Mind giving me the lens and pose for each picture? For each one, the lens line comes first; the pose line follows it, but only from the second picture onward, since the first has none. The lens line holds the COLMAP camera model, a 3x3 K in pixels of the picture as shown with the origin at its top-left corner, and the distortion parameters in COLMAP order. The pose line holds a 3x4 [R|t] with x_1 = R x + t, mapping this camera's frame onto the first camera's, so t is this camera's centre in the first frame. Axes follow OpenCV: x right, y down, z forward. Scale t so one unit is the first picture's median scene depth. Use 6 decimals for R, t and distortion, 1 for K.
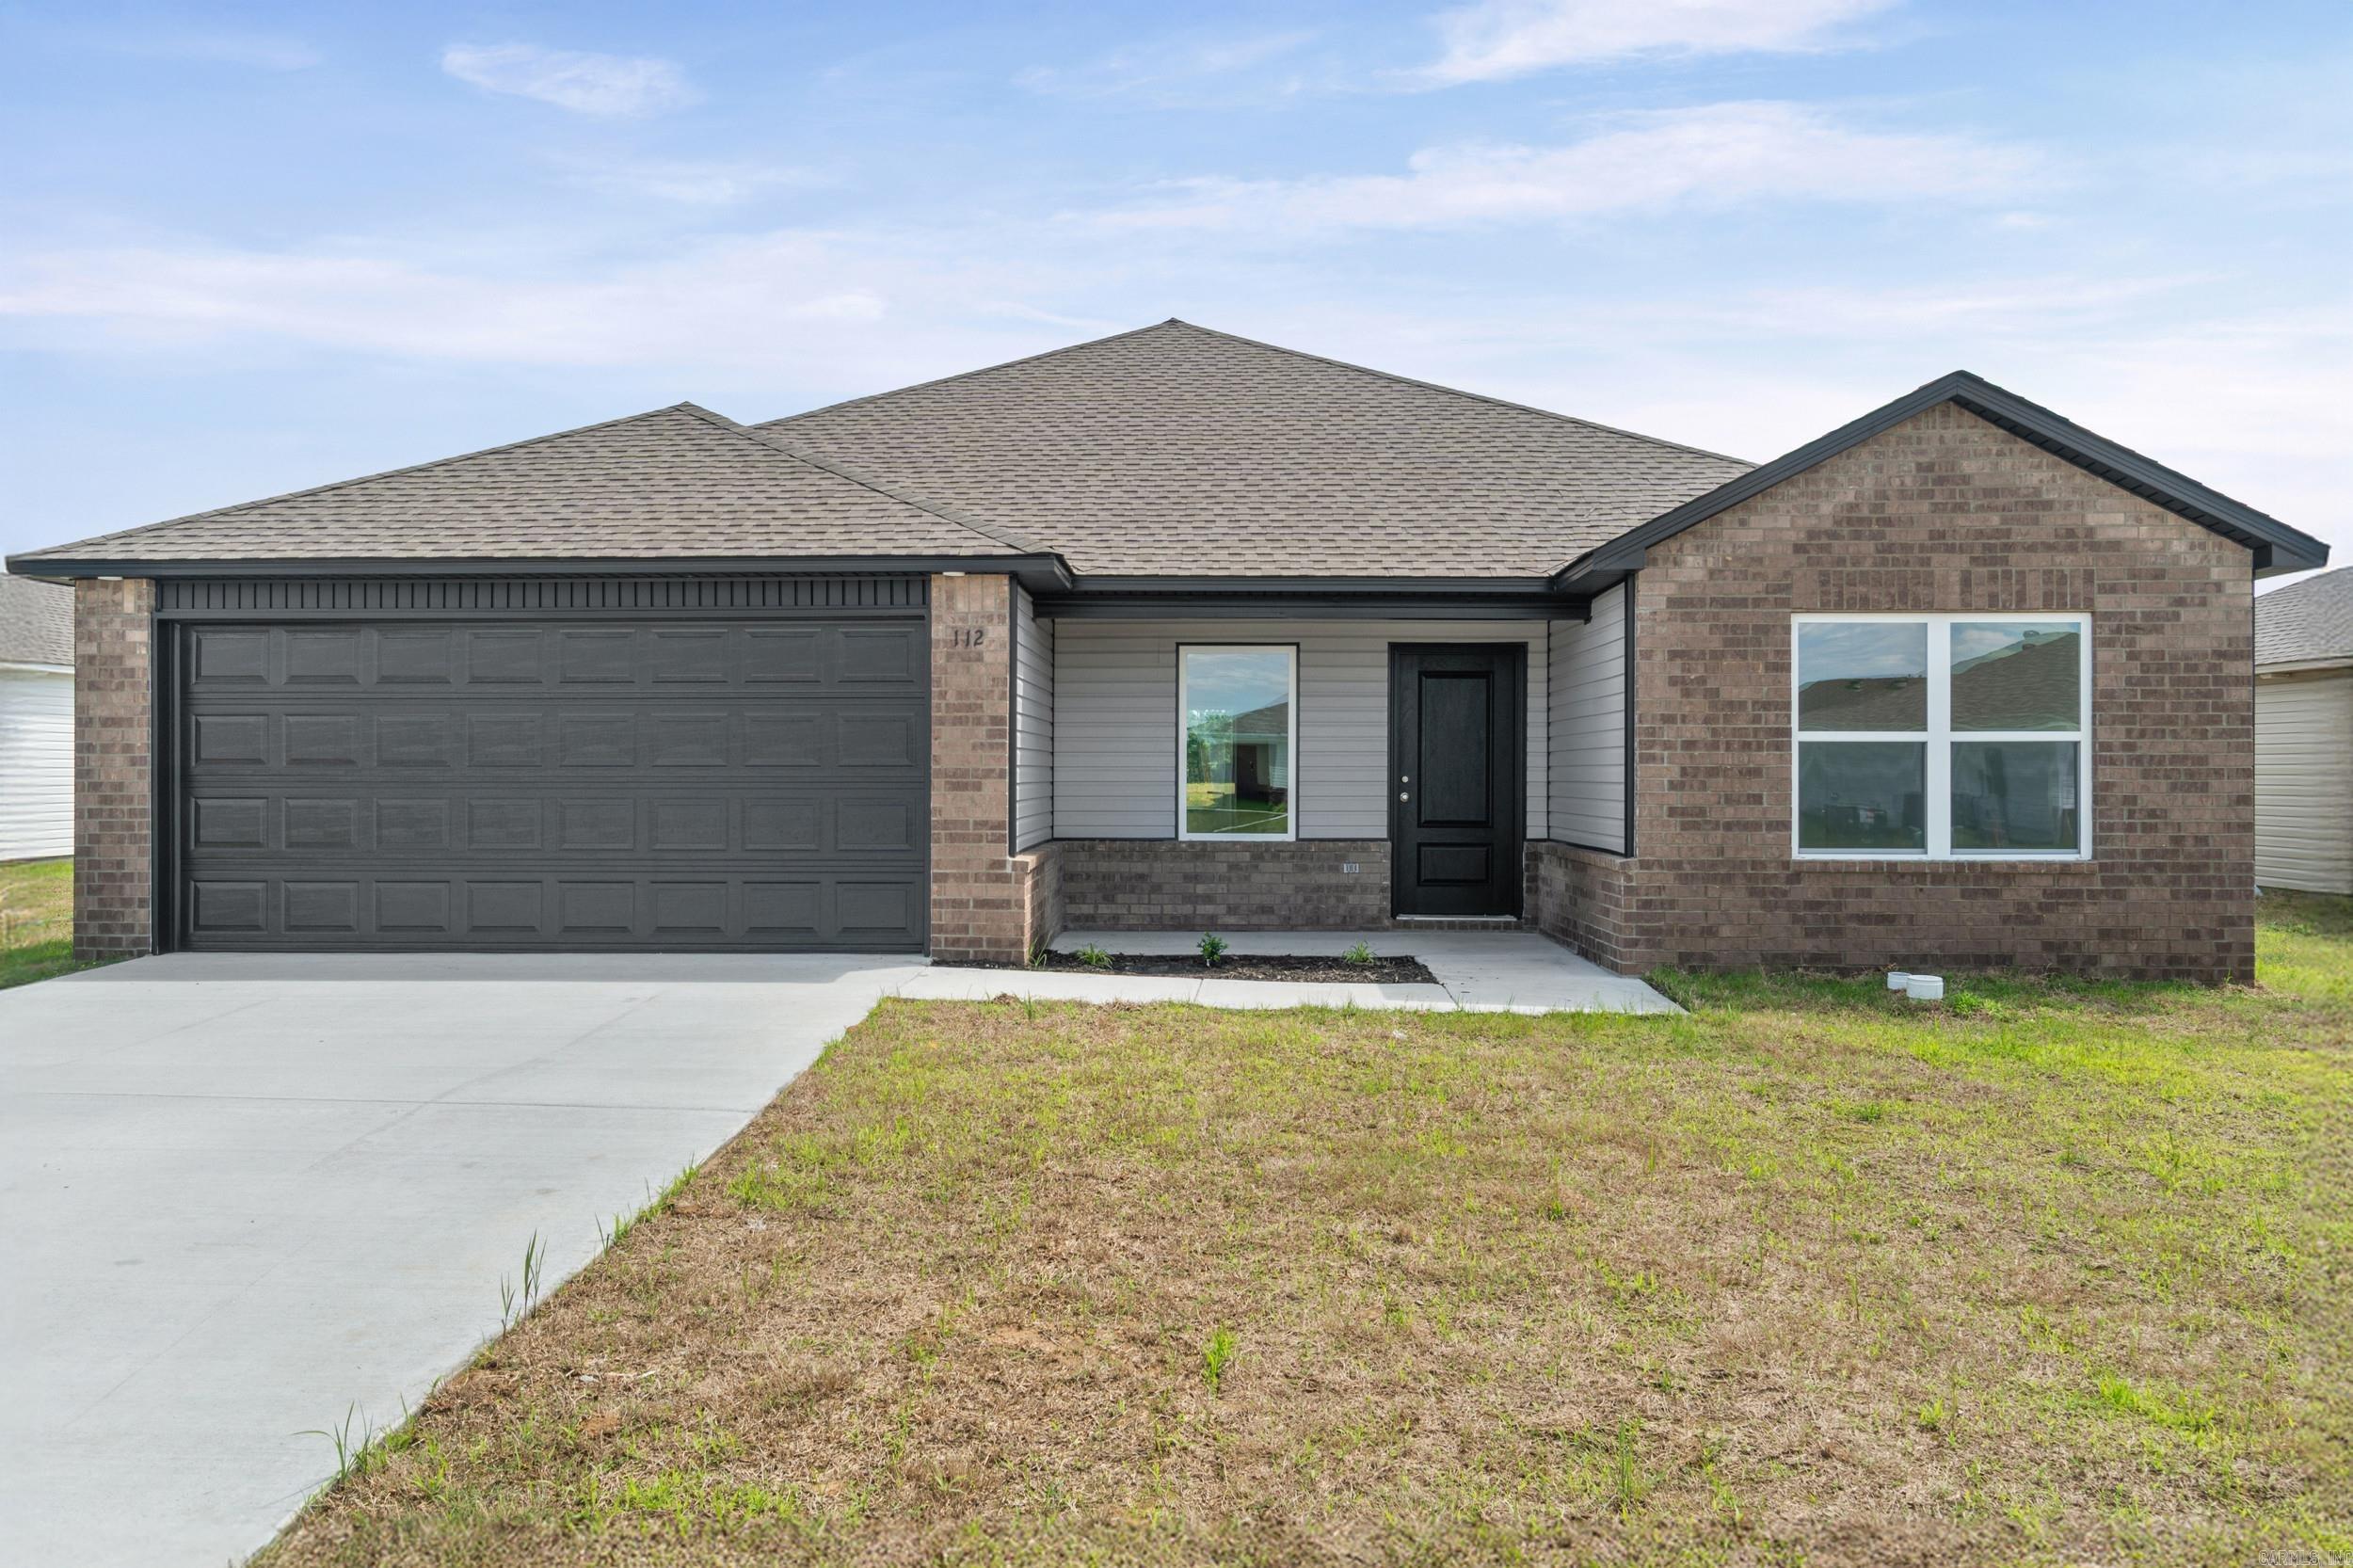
lens RADIAL K [[1729.5, 0, 1157.4], [0, 1729.5, 770.2], [0, 0, 1]] dist [-0.007247, 0.007307]
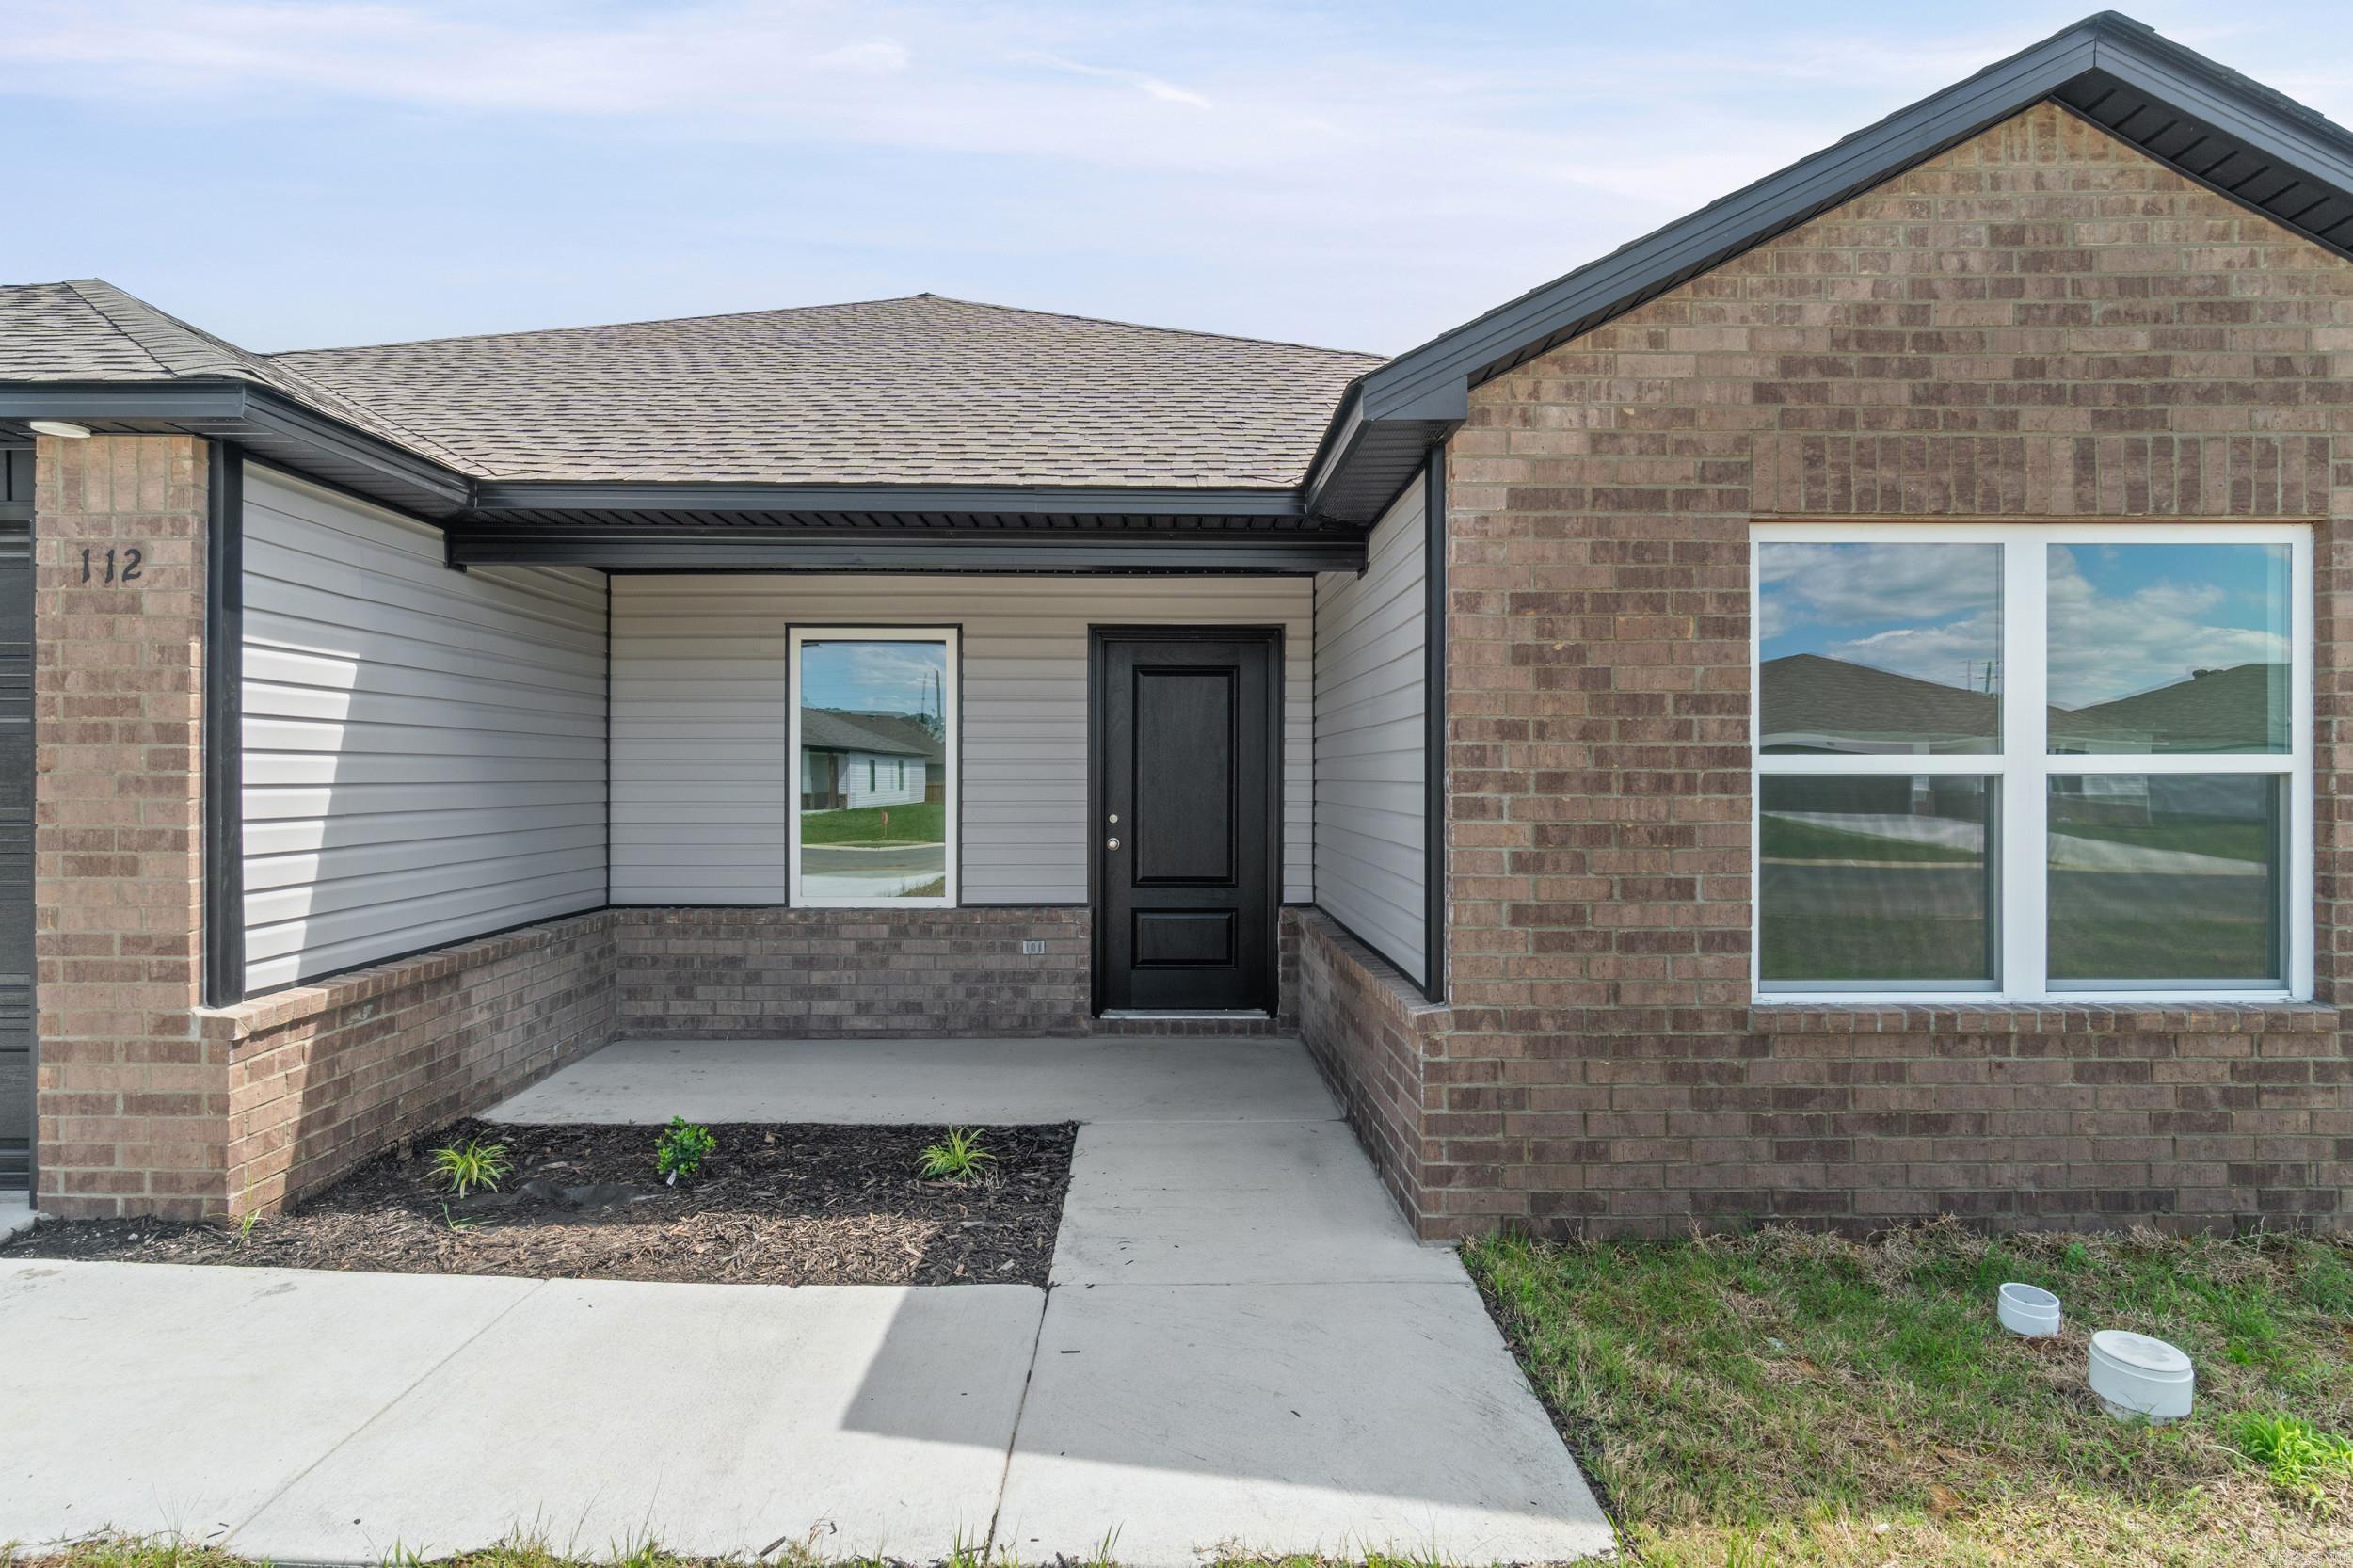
lens RADIAL K [[1210.0, 0, 1164.3], [0, 1210.0, 777.7], [0, 0, 1]] dist [-0.012774, 0.007491]
pose [[0.998237, -0.001821, 0.059334, 0.174214], [0.001573, 0.999990, 0.004232, -0.017342], [-0.059341, -0.004131, 0.998229, 0.655761]]
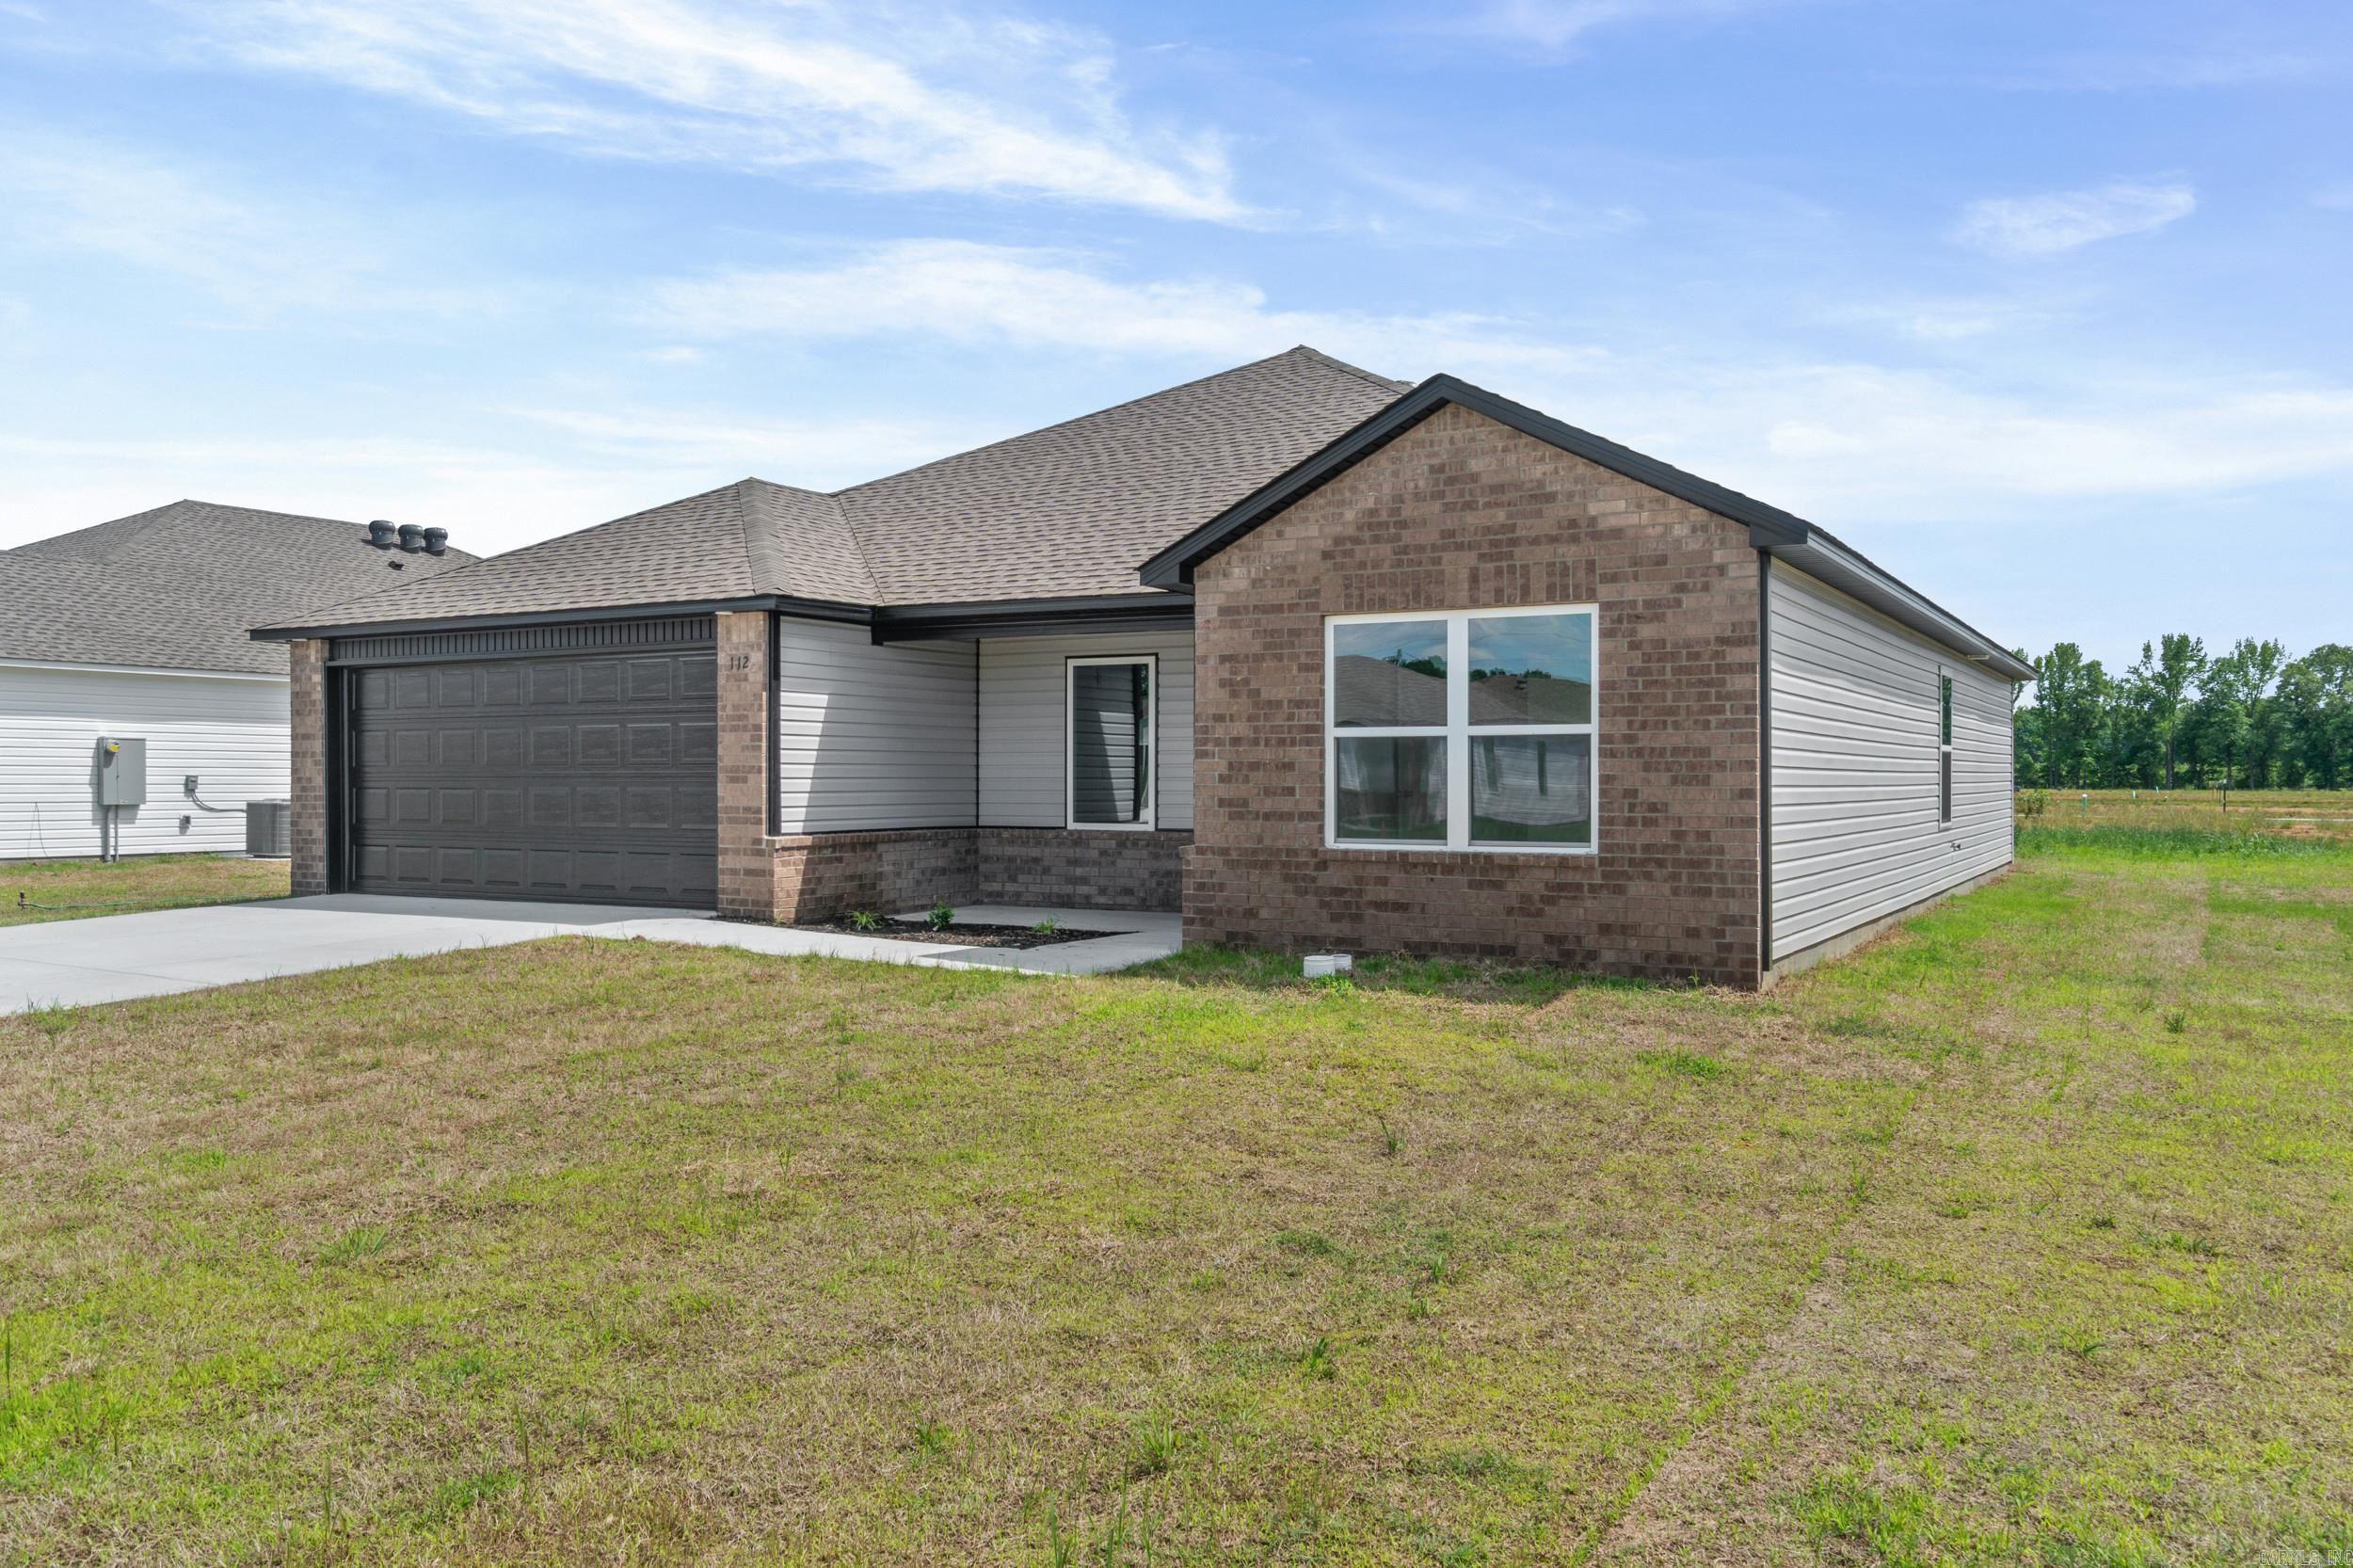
lens RADIAL K [[1729.5, 0, 1155.6], [0, 1729.5, 800.6], [0, 0, 1]] dist [-0.007247, 0.007307]
pose [[0.892618, 0.005416, -0.450782, 0.754646], [0.001016, 0.999901, 0.014026, 0.007357], [0.450814, -0.012978, 0.892524, 0.003829]]
